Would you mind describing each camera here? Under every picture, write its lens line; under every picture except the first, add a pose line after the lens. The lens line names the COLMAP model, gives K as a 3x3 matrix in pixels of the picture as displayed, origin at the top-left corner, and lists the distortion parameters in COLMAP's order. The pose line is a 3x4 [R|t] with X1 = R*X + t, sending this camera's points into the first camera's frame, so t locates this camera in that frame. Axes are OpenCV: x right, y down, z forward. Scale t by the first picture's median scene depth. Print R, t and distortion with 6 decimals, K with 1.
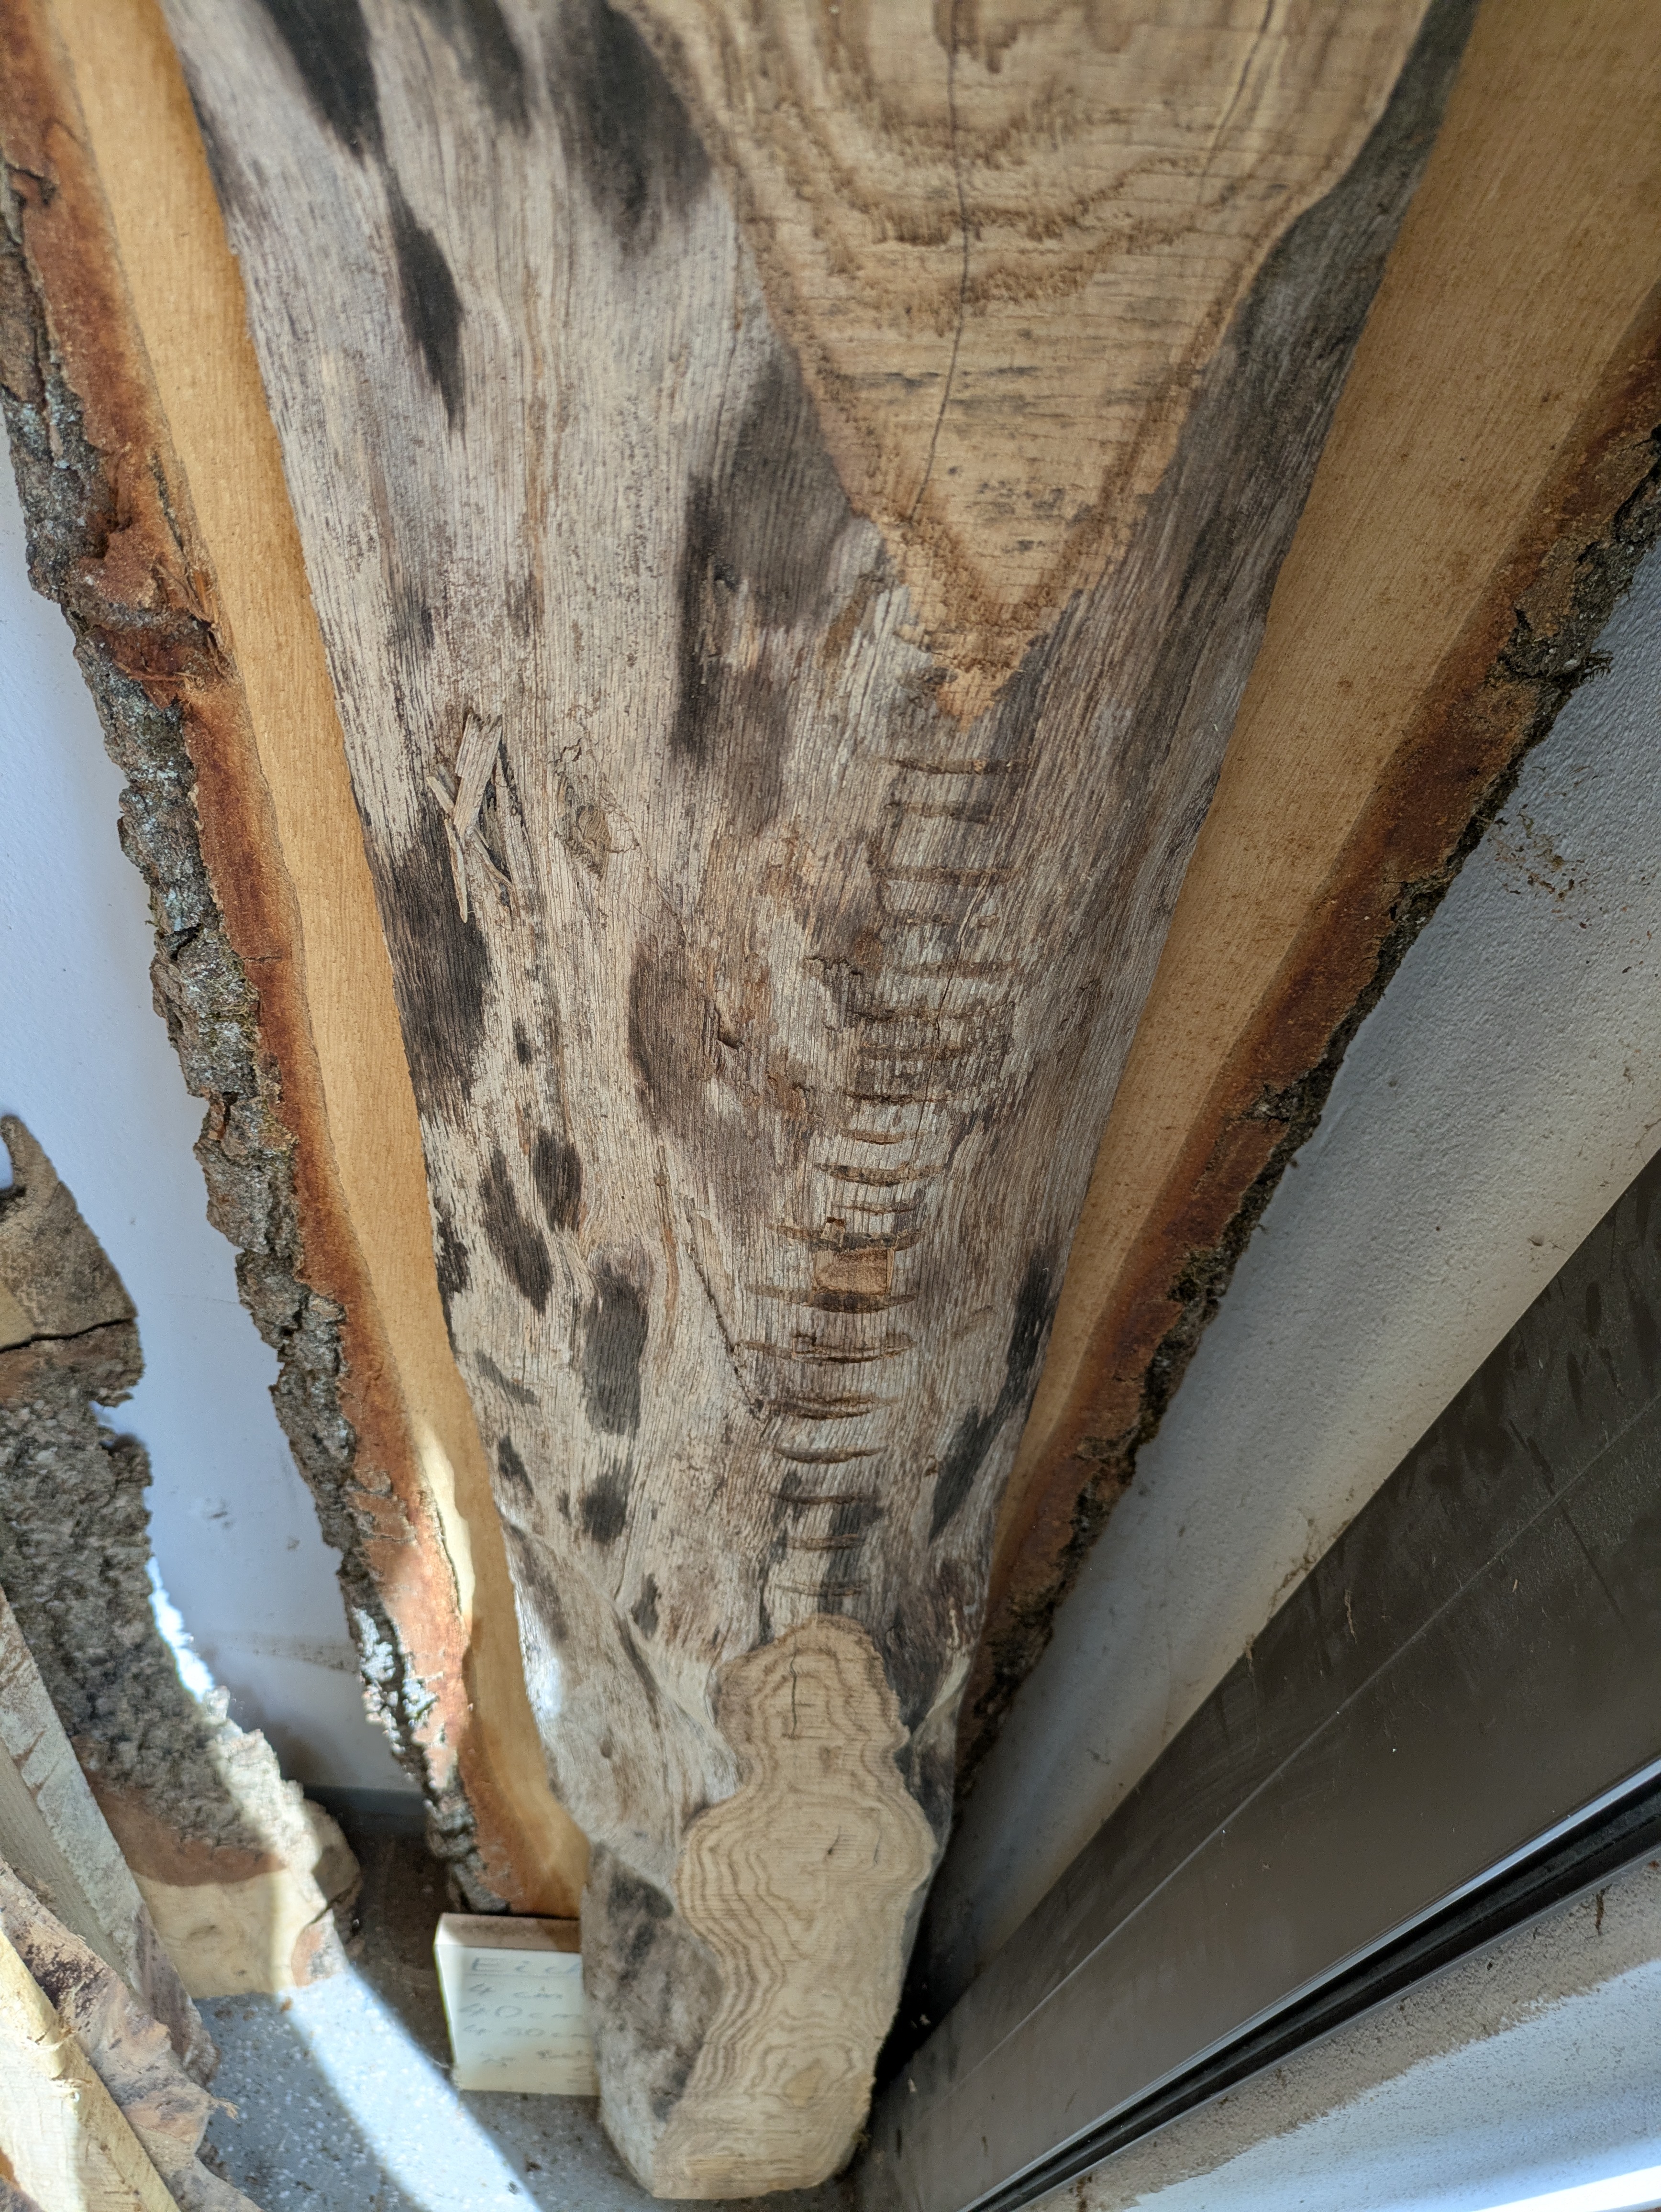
lens RADIAL K [[1667.1, 0, 798.1], [0, 1667.1, 1091.8], [0, 0, 1]] dist [0.012098, -0.010375]
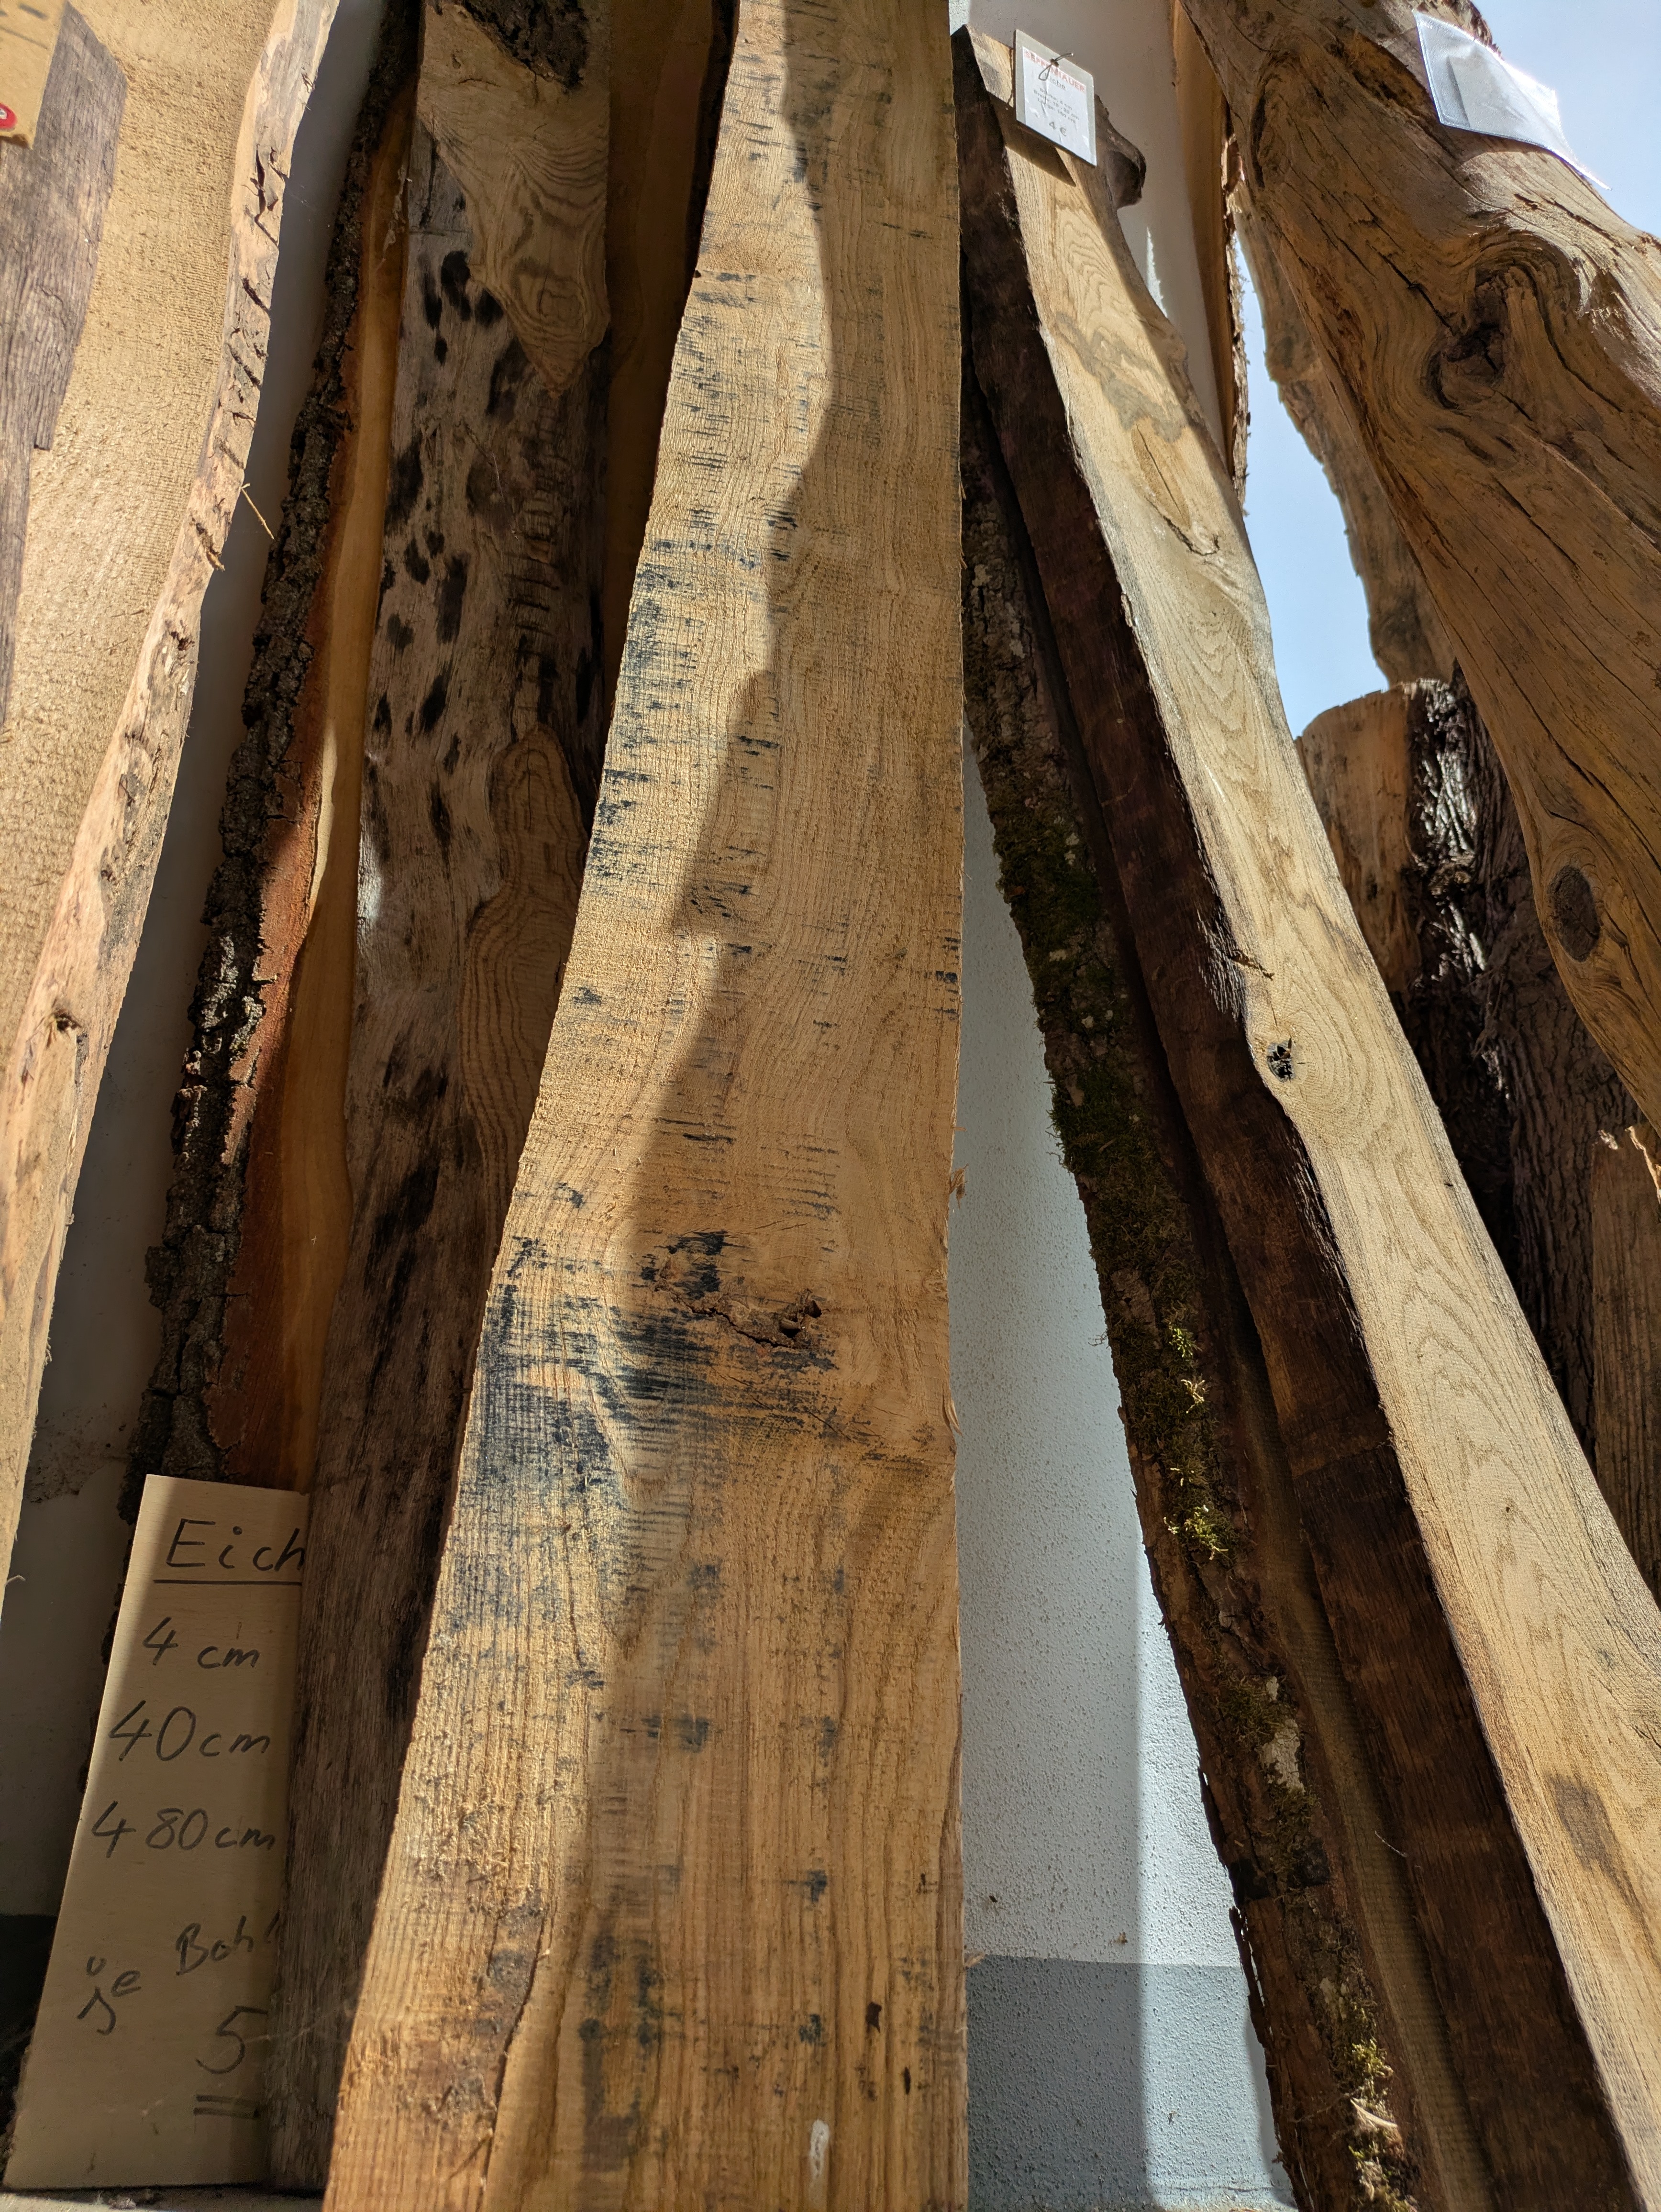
lens RADIAL K [[1667.1, 0, 821.5], [0, 1667.1, 1124.9], [0, 0, 1]] dist [0.012098, -0.010375]
pose [[0.902321, 0.107975, 0.417322, -0.826304], [0.377815, 0.268008, -0.886243, 4.101616], [-0.207538, 0.957347, 0.201035, 1.561892]]
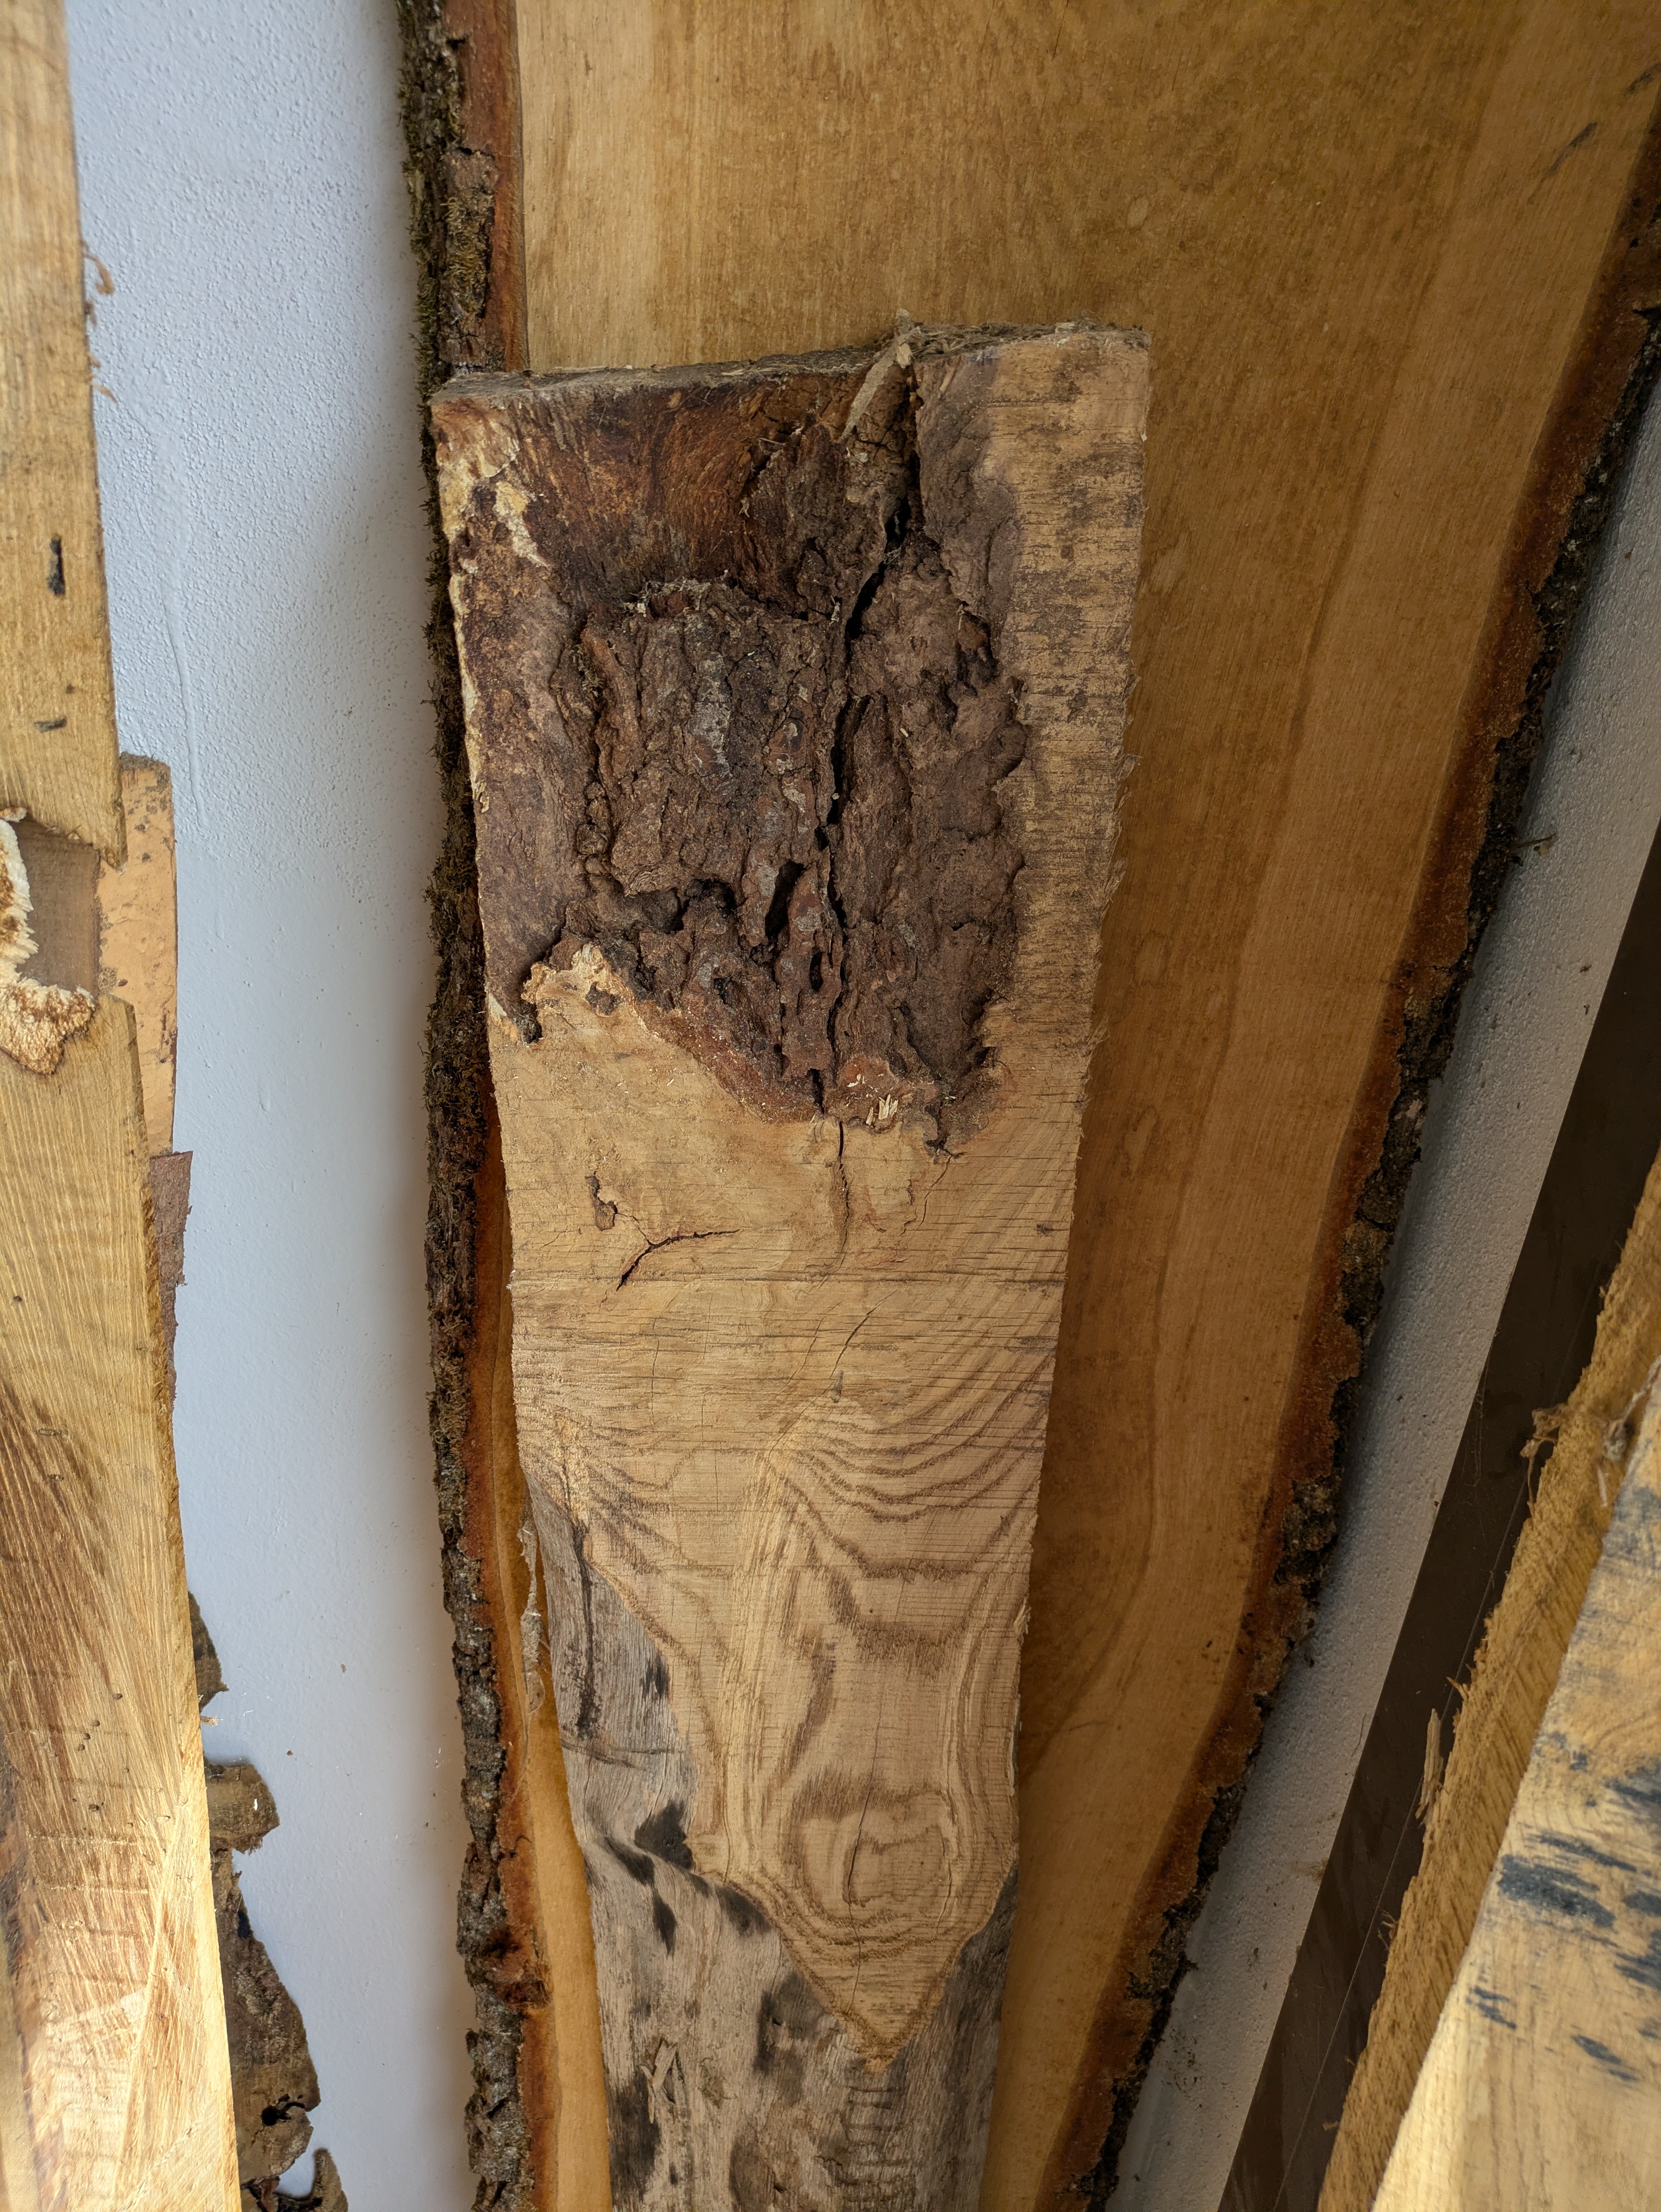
lens RADIAL K [[1667.1, 0, 823.0], [0, 1667.1, 1113.9], [0, 0, 1]] dist [0.012098, -0.010375]
pose [[0.999659, -0.024376, -0.009313, 0.066163], [0.018812, 0.920560, -0.390149, -0.466327], [0.018083, 0.389841, 0.920705, -1.473534]]
